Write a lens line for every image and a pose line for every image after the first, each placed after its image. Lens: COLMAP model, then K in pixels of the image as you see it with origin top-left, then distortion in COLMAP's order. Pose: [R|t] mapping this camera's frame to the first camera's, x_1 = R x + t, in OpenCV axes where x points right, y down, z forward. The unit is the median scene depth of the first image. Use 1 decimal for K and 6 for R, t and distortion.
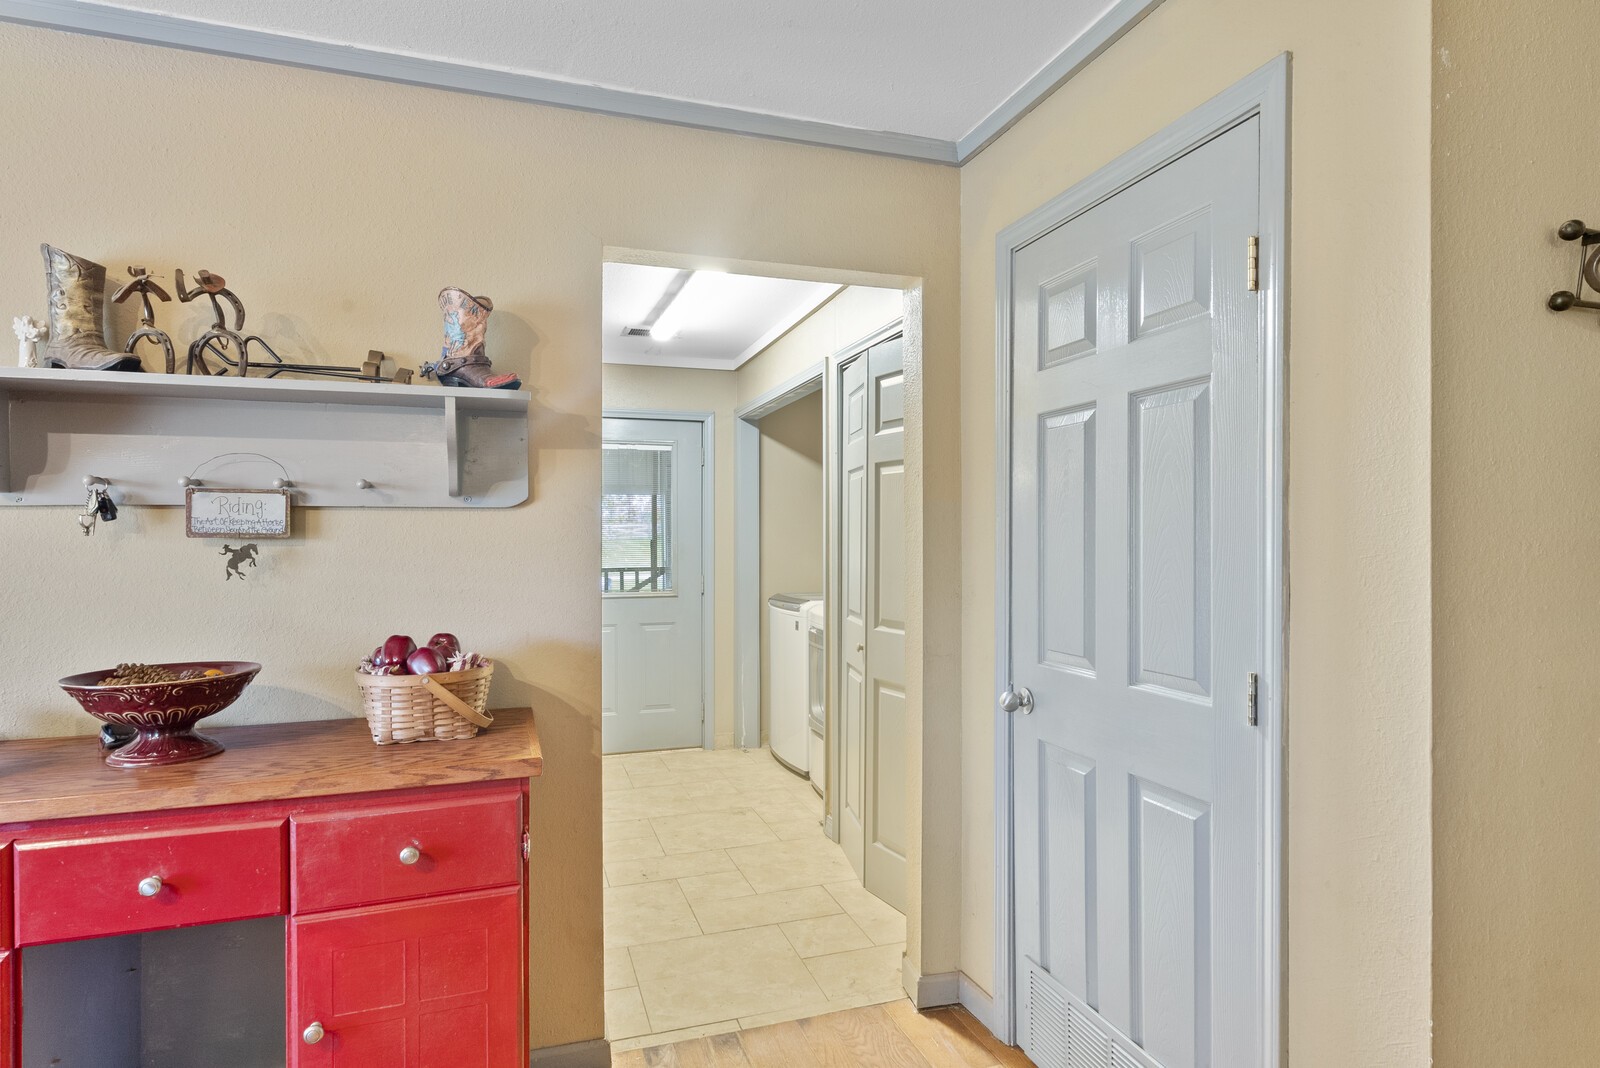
lens RADIAL K [[837.7, 0, 800.0], [0, 837.7, 534.0], [0, 0, 1]] dist [0.001104, 0.000447]
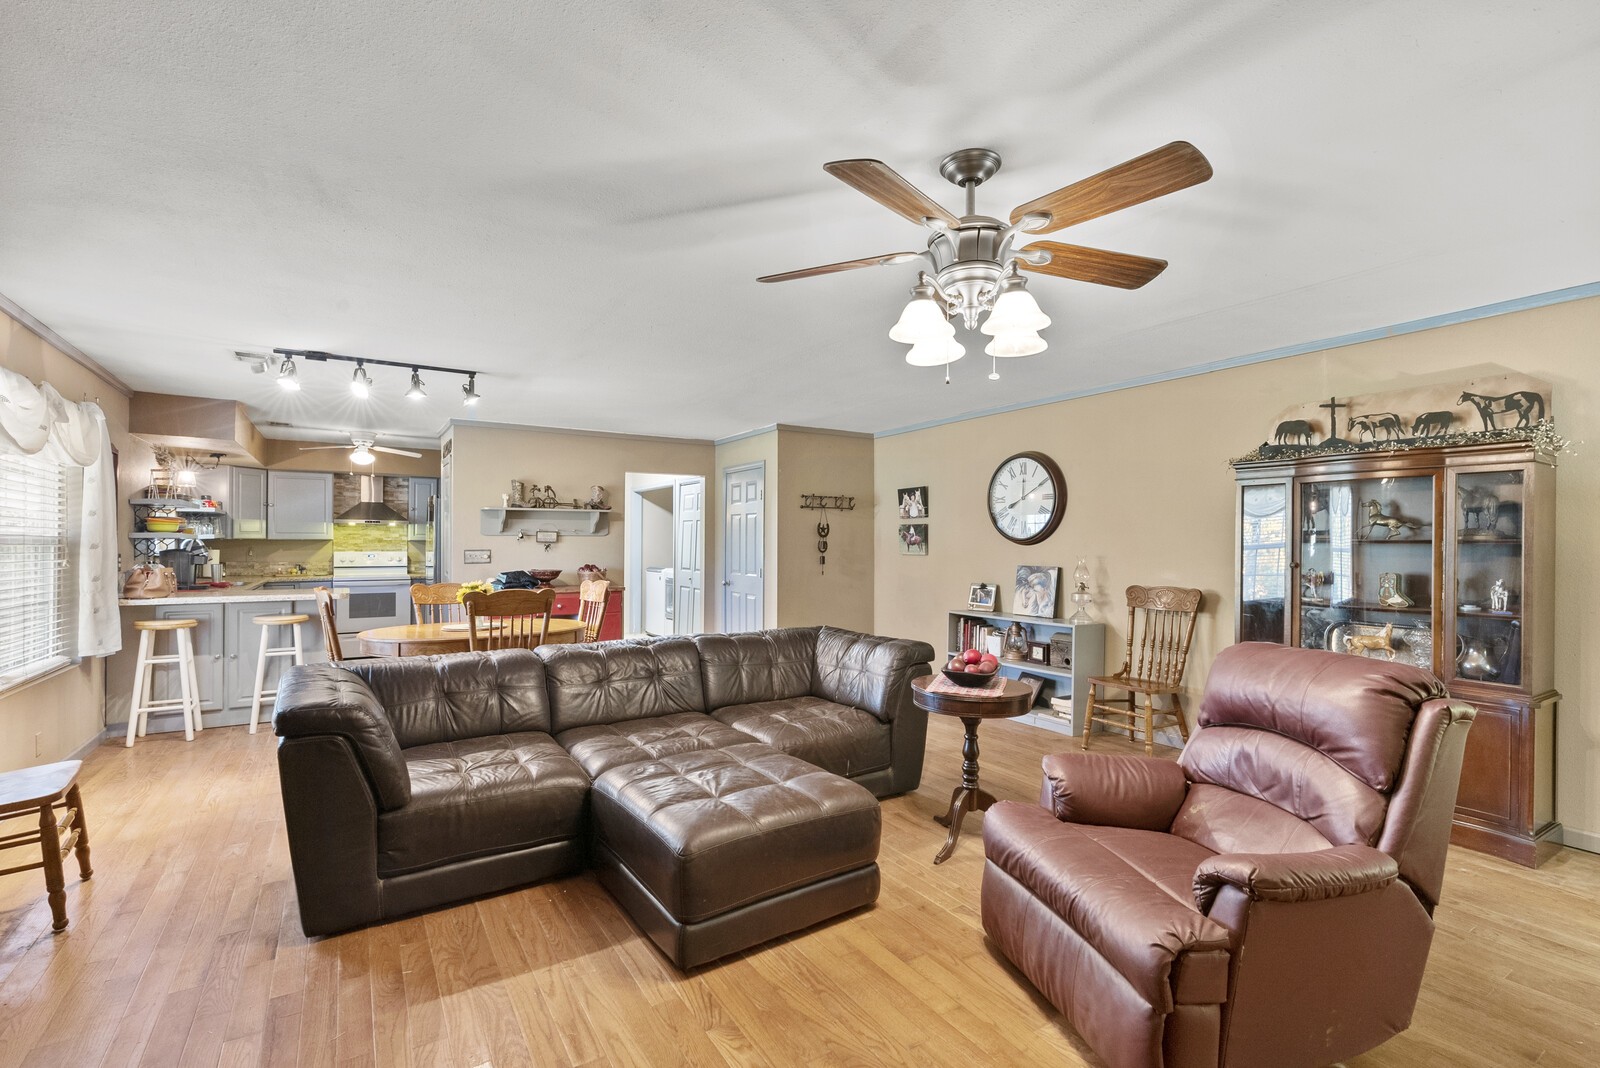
lens RADIAL K [[713.0, 0, 790.1], [0, 713.0, 539.0], [0, 0, 1]] dist [-0.002258, -0.000039]
pose [[0.973227, 0.004420, 0.229804, -0.120884], [-0.004821, 0.999988, 0.001183, -0.010819], [-0.229796, -0.002259, 0.973236, -1.203673]]
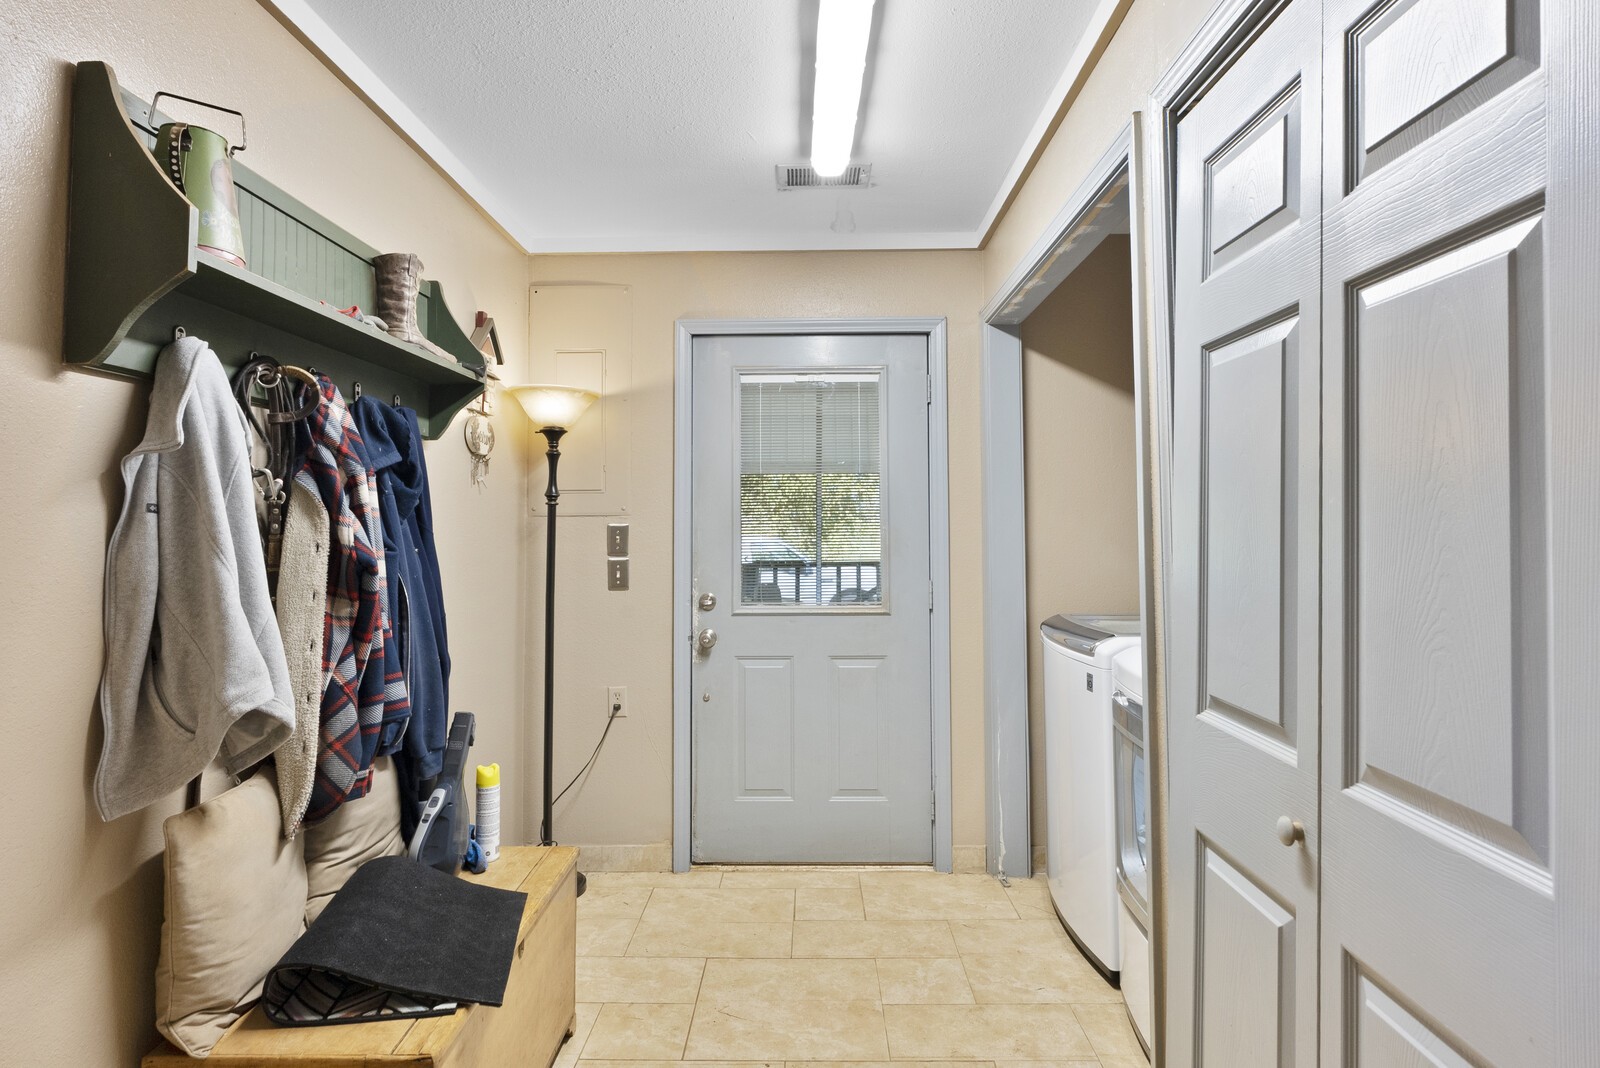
lens RADIAL K [[849.7, 0, 798.3], [0, 849.7, 477.0], [0, 0, 1]] dist [0.000216, 0.000365]
pose [[0.937015, -0.020383, -0.348694, 0.013916], [0.003852, 0.998838, -0.048035, 0.003167], [0.349268, 0.043667, 0.936005, 0.421934]]
